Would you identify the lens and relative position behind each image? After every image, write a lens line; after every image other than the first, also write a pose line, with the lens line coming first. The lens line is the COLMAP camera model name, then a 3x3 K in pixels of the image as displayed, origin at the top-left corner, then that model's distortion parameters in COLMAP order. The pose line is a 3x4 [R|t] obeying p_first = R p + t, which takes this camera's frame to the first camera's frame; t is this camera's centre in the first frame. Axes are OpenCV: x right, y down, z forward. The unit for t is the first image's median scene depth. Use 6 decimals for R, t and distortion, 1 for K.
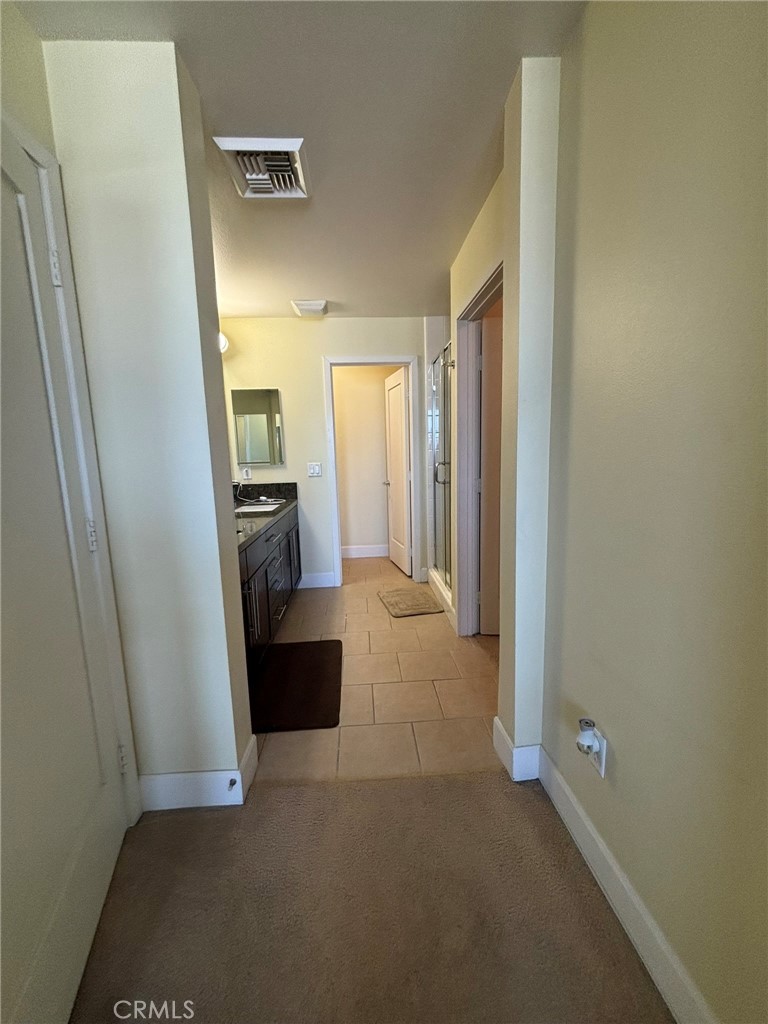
lens RADIAL K [[411.0, 0, 388.6], [0, 411.0, 514.7], [0, 0, 1]] dist [0.001941, -0.000795]
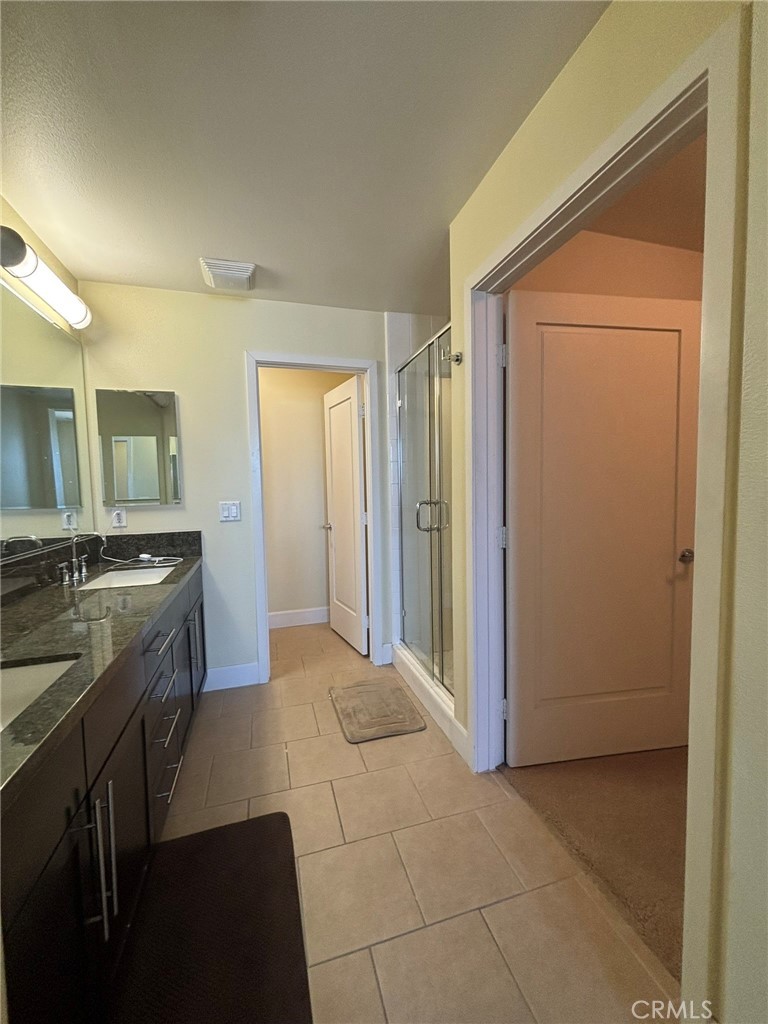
lens RADIAL K [[411.0, 0, 388.3], [0, 411.0, 507.8], [0, 0, 1]] dist [0.001941, -0.000795]
pose [[0.975036, -0.005583, 0.221976, -0.076833], [0.028088, 0.994755, -0.098357, -0.041681], [-0.220263, 0.102136, 0.970079, 0.283449]]
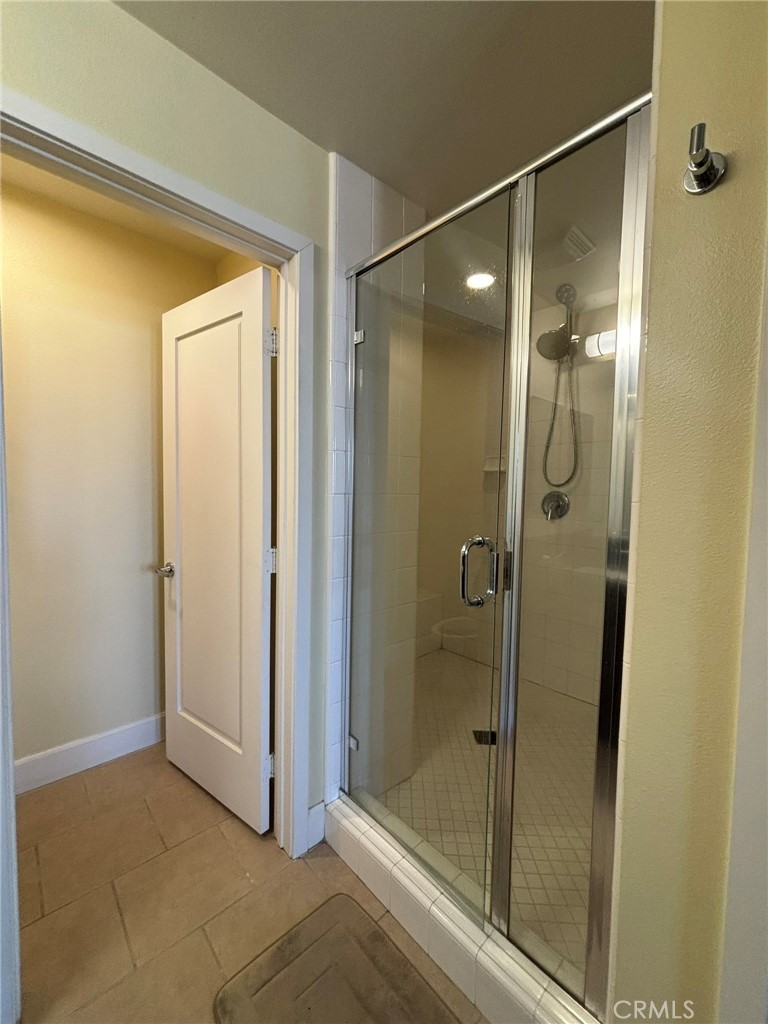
lens RADIAL K [[411.0, 0, 386.7], [0, 411.0, 511.1], [0, 0, 1]] dist [0.001941, -0.000795]
pose [[0.775163, 0.012034, 0.631647, -0.109372], [0.053202, 0.995024, -0.084246, -0.107818], [-0.629518, 0.098909, 0.770665, 0.681942]]
